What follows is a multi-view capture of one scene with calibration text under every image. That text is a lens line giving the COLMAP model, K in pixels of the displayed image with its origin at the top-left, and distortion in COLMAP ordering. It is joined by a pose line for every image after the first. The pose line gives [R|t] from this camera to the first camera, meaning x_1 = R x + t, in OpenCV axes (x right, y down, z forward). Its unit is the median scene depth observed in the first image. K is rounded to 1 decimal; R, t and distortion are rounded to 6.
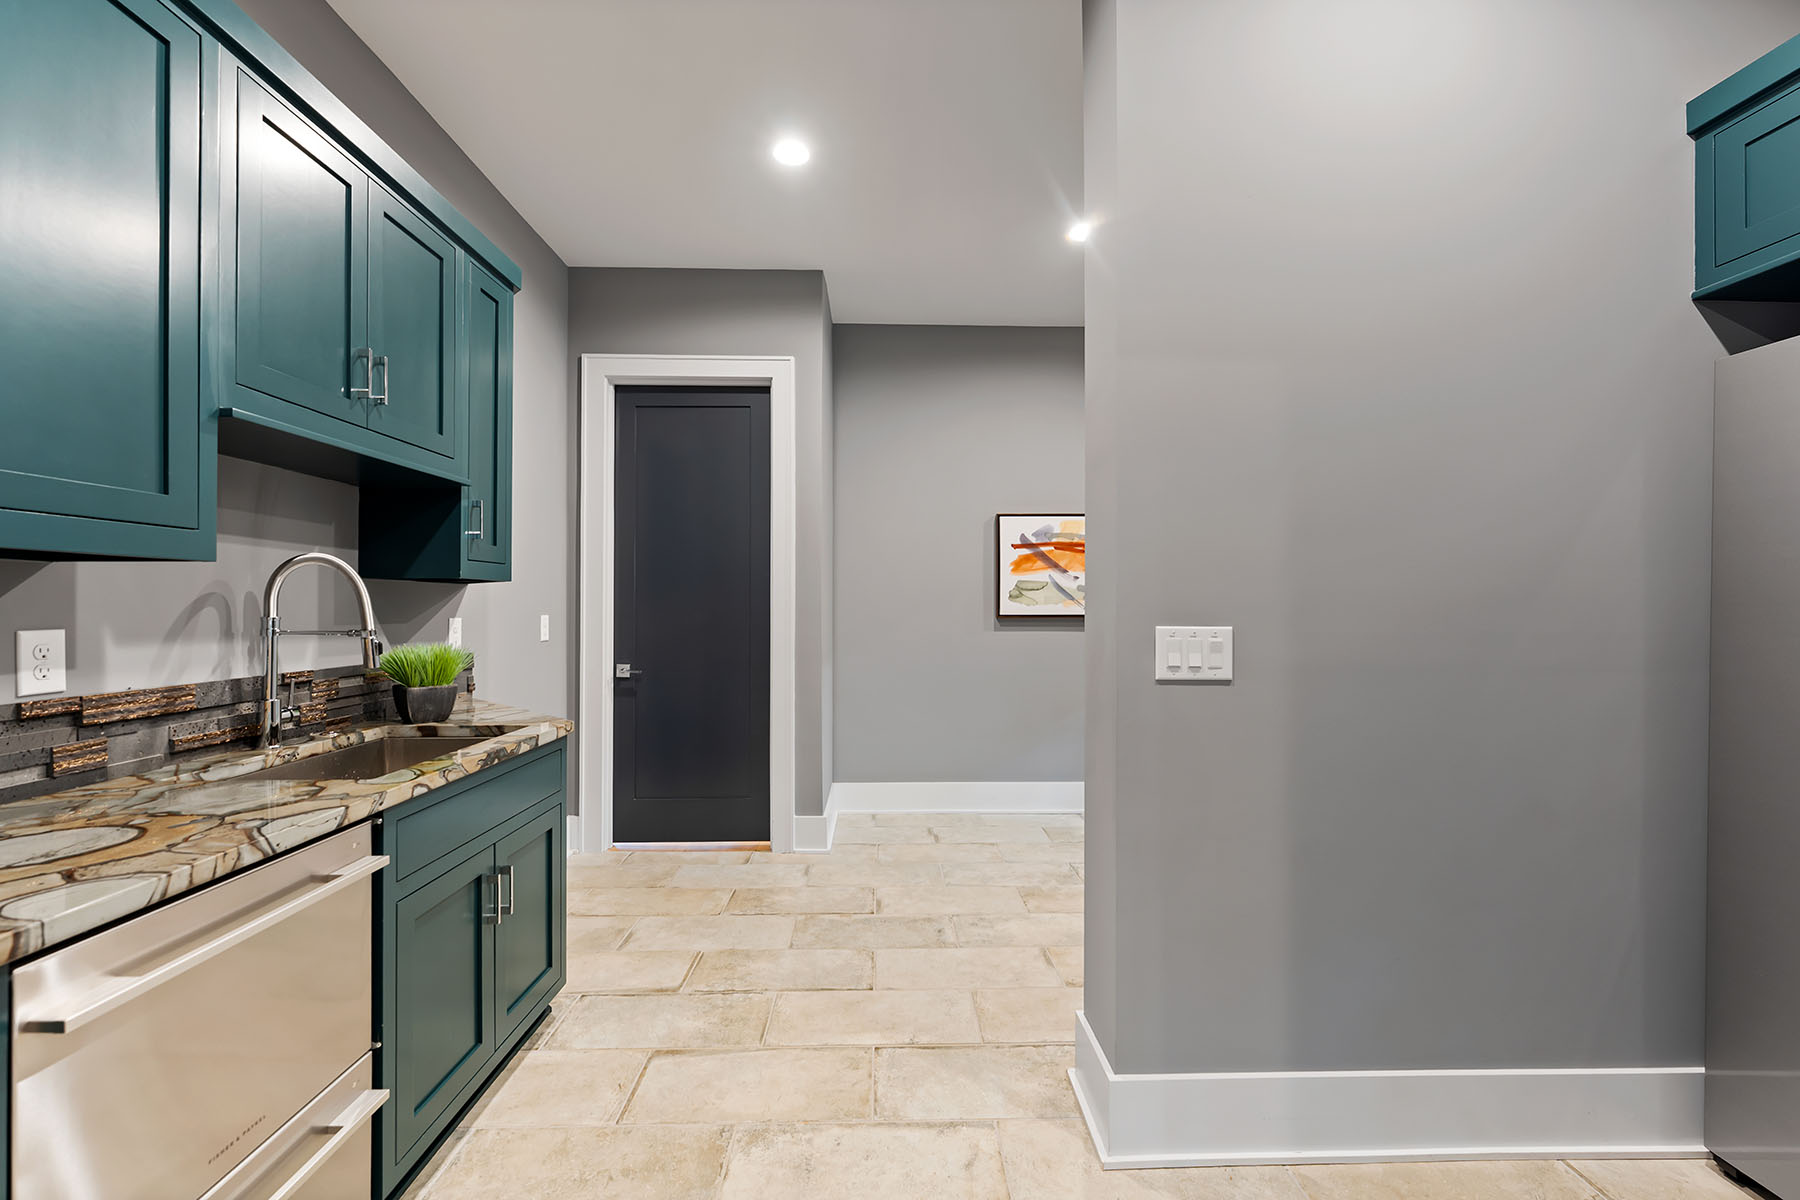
lens RADIAL K [[767.5, 0, 905.4], [0, 767.5, 603.6], [0, 0, 1]] dist [0.000190, -0.001195]
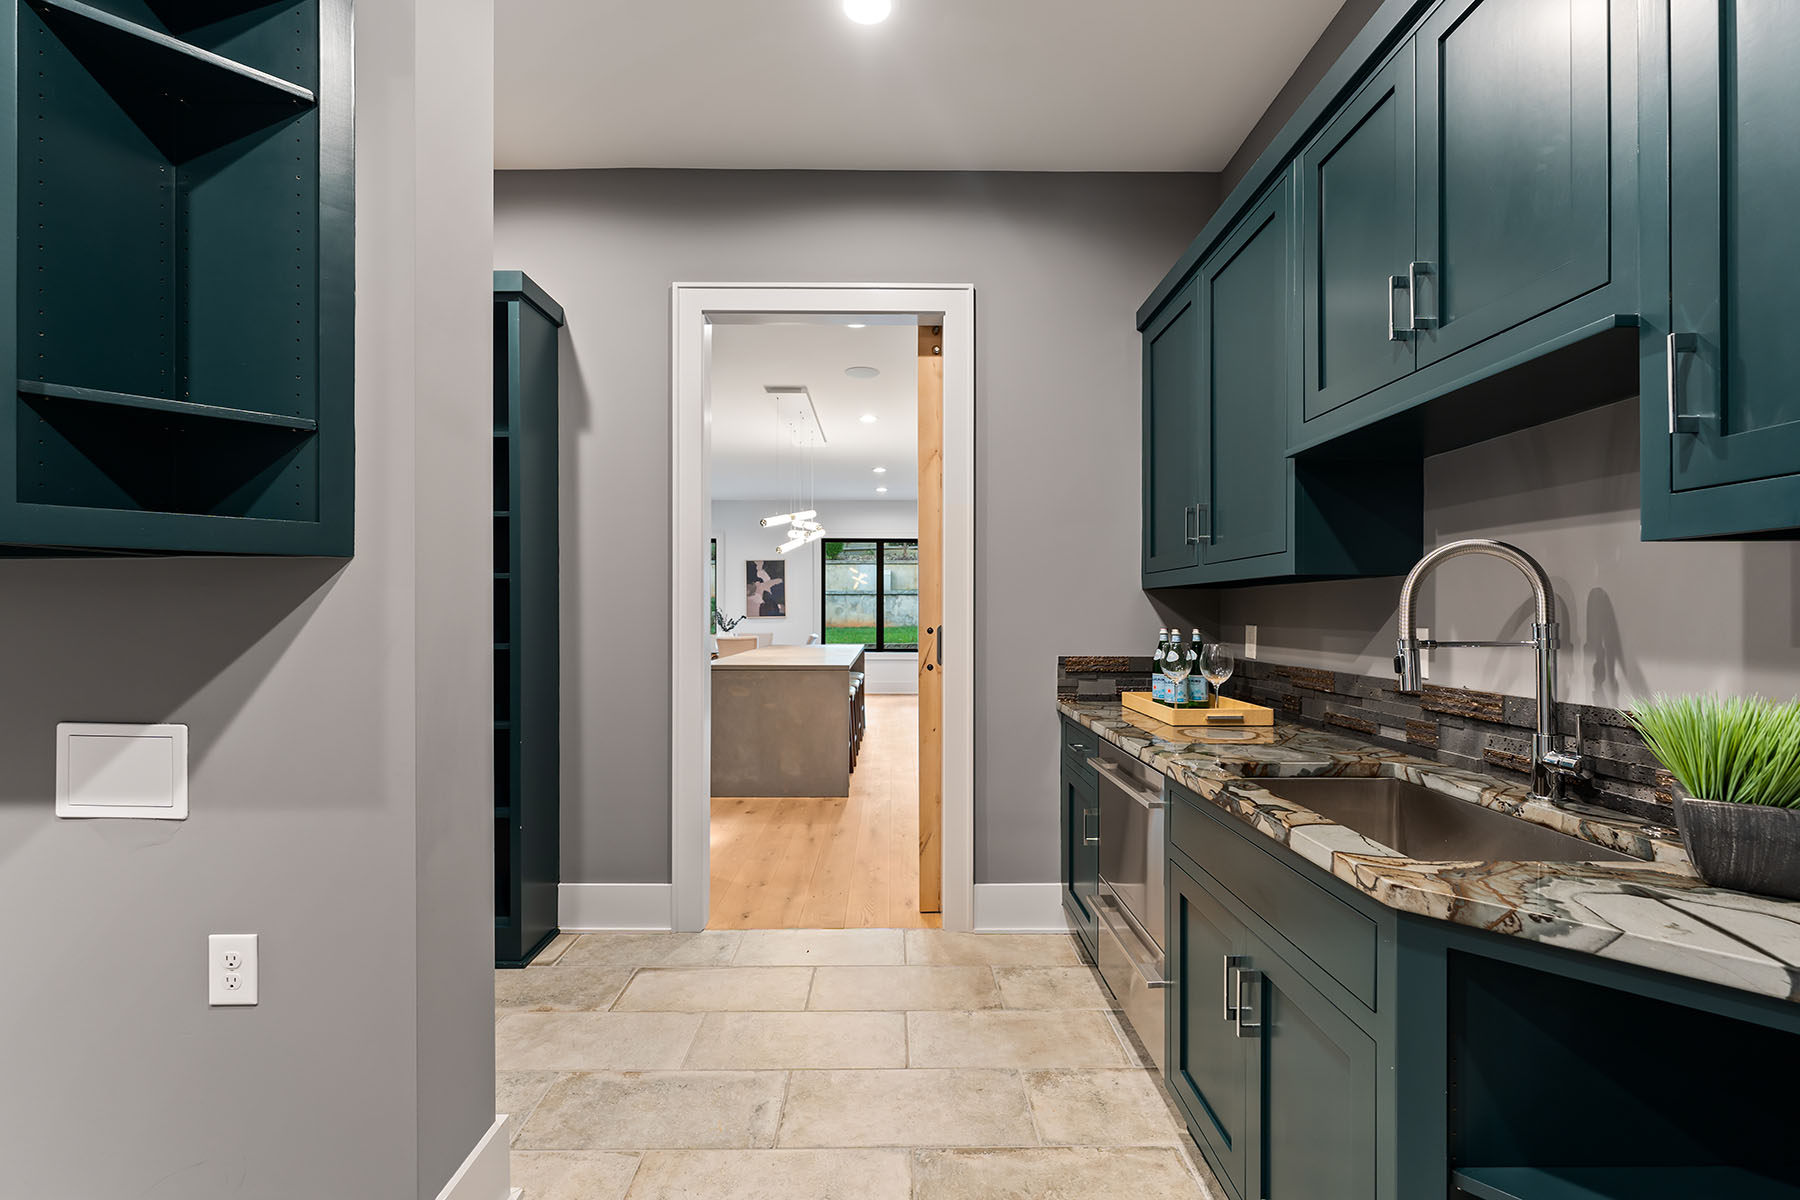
lens RADIAL K [[767.5, 0, 906.3], [0, 767.5, 607.2], [0, 0, 1]] dist [0.000190, -0.001195]
pose [[-0.999934, 0.000623, 0.011482, -0.175149], [0.000514, 0.999955, -0.009520, 0.006902], [-0.011488, -0.009513, -0.999889, 1.439104]]
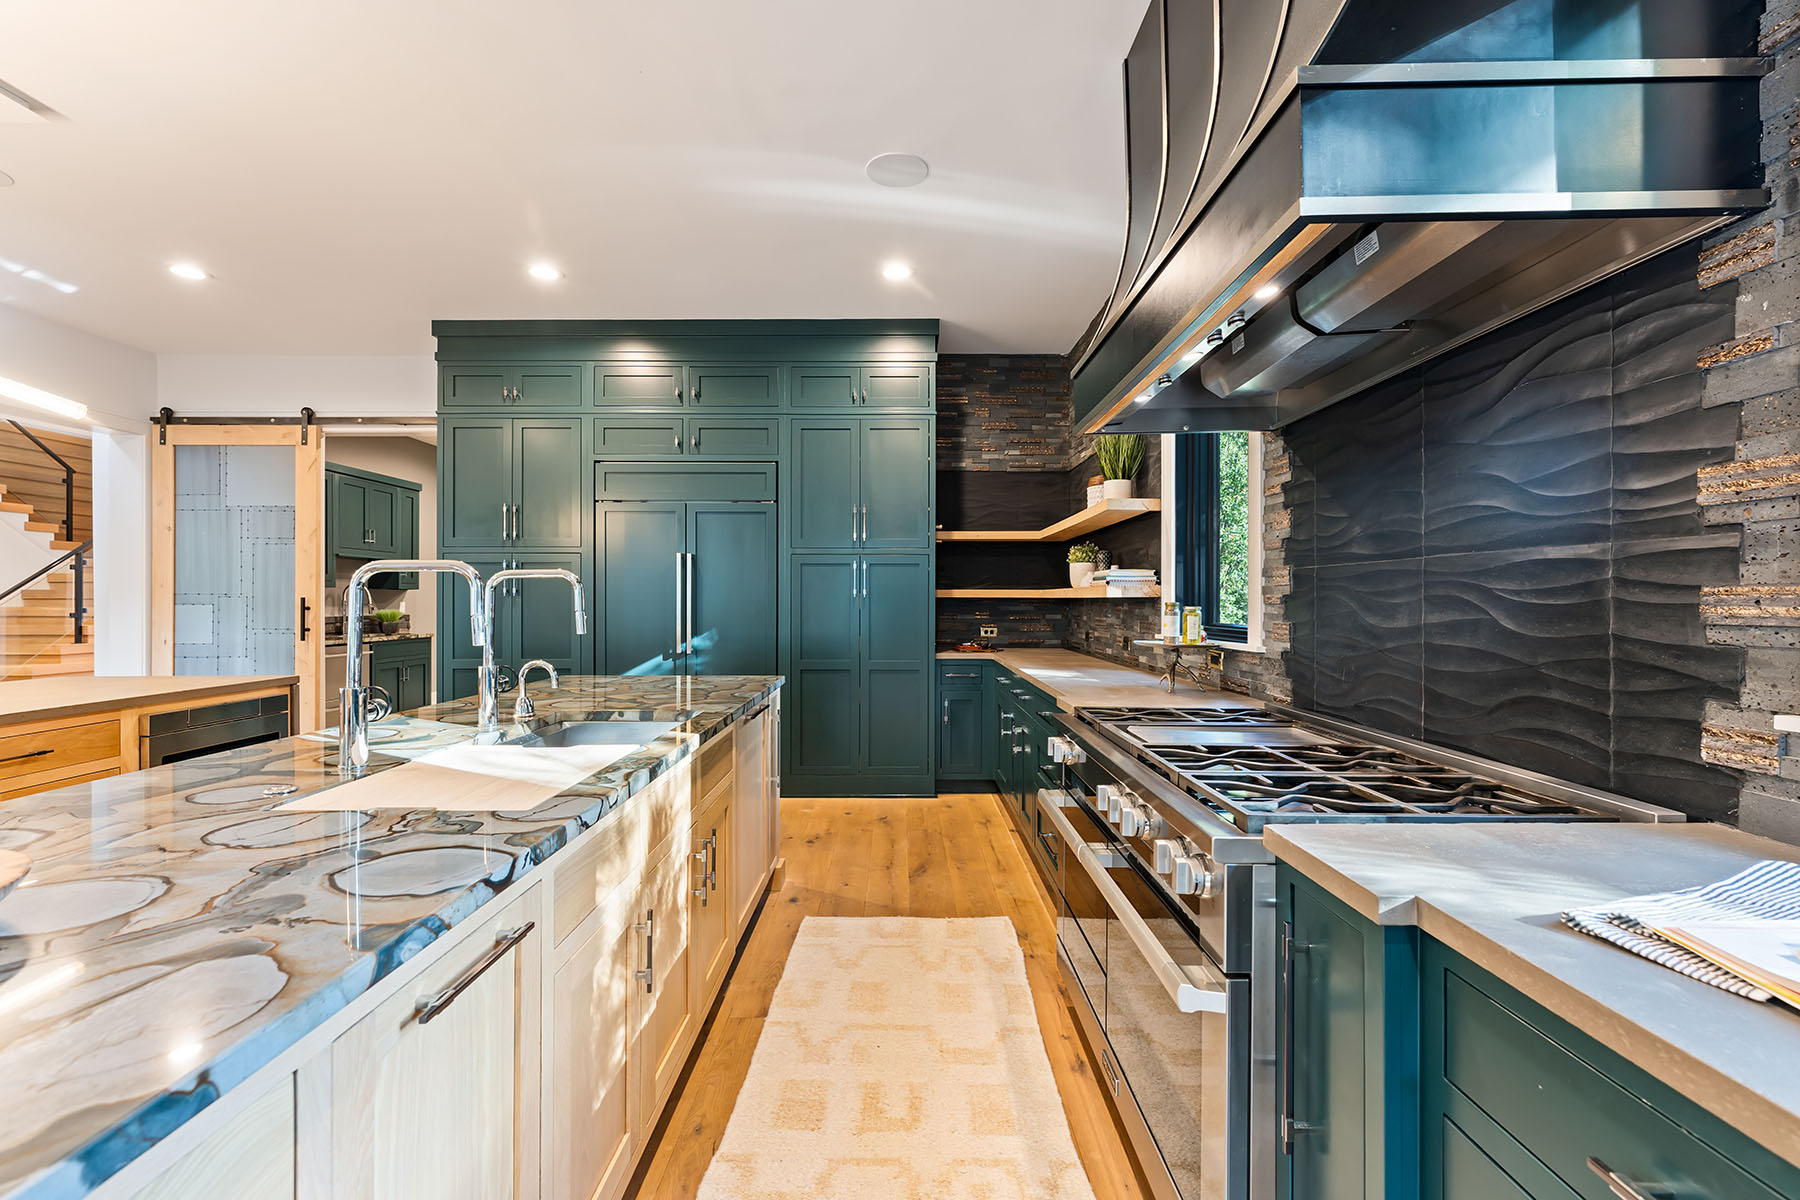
lens RADIAL K [[767.5, 0, 900.9], [0, 767.5, 605.7], [0, 0, 1]] dist [0.000190, -0.001195]
pose [[0.999825, 0.002063, -0.018614, 1.664932], [-0.001871, 0.999945, 0.010367, 0.001276], [0.018635, -0.010330, 0.999773, -2.288635]]
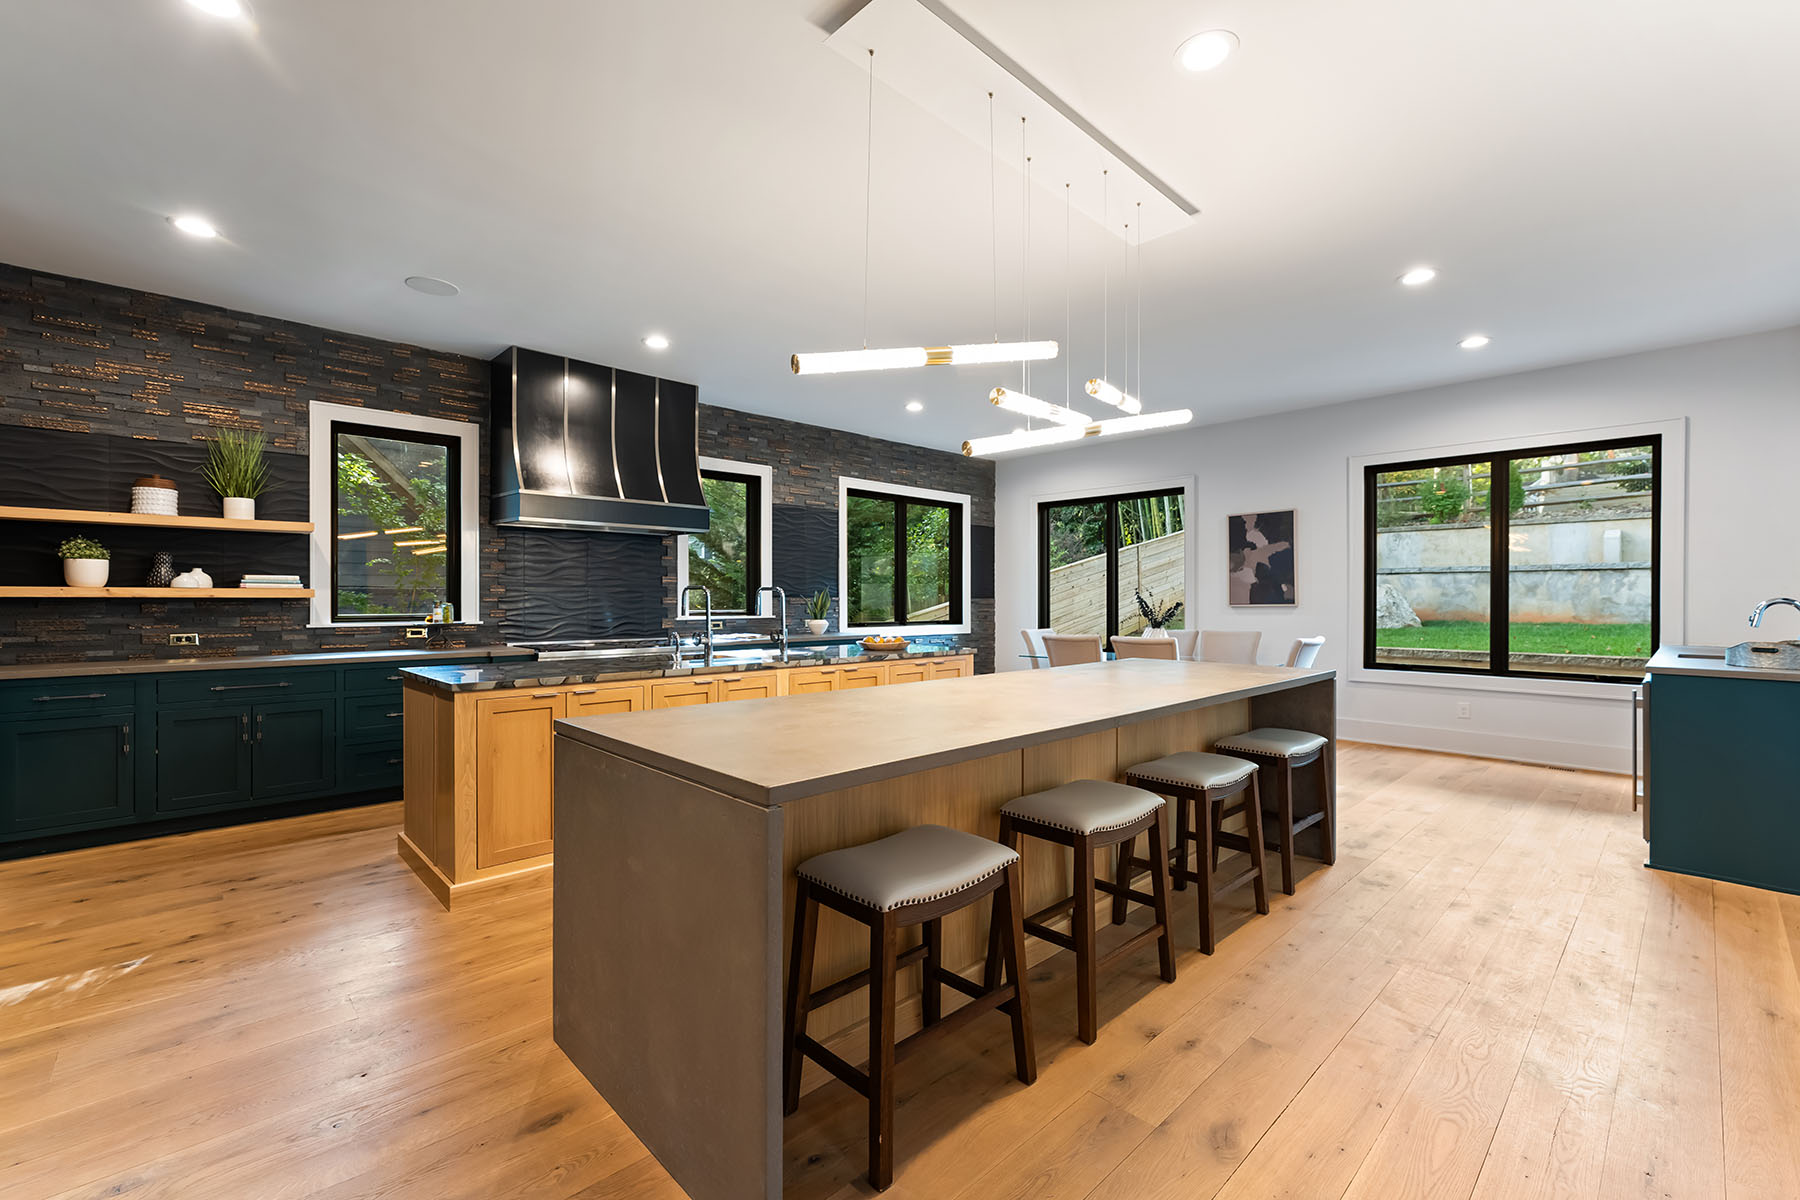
lens RADIAL K [[767.5, 0, 889.7], [0, 767.5, 595.0], [0, 0, 1]] dist [0.000190, -0.001195]
pose [[-0.670100, 0.006075, 0.742246, -0.495061], [-0.000965, 0.999959, -0.009056, 0.010083], [-0.742271, -0.006785, -0.670066, -0.507271]]
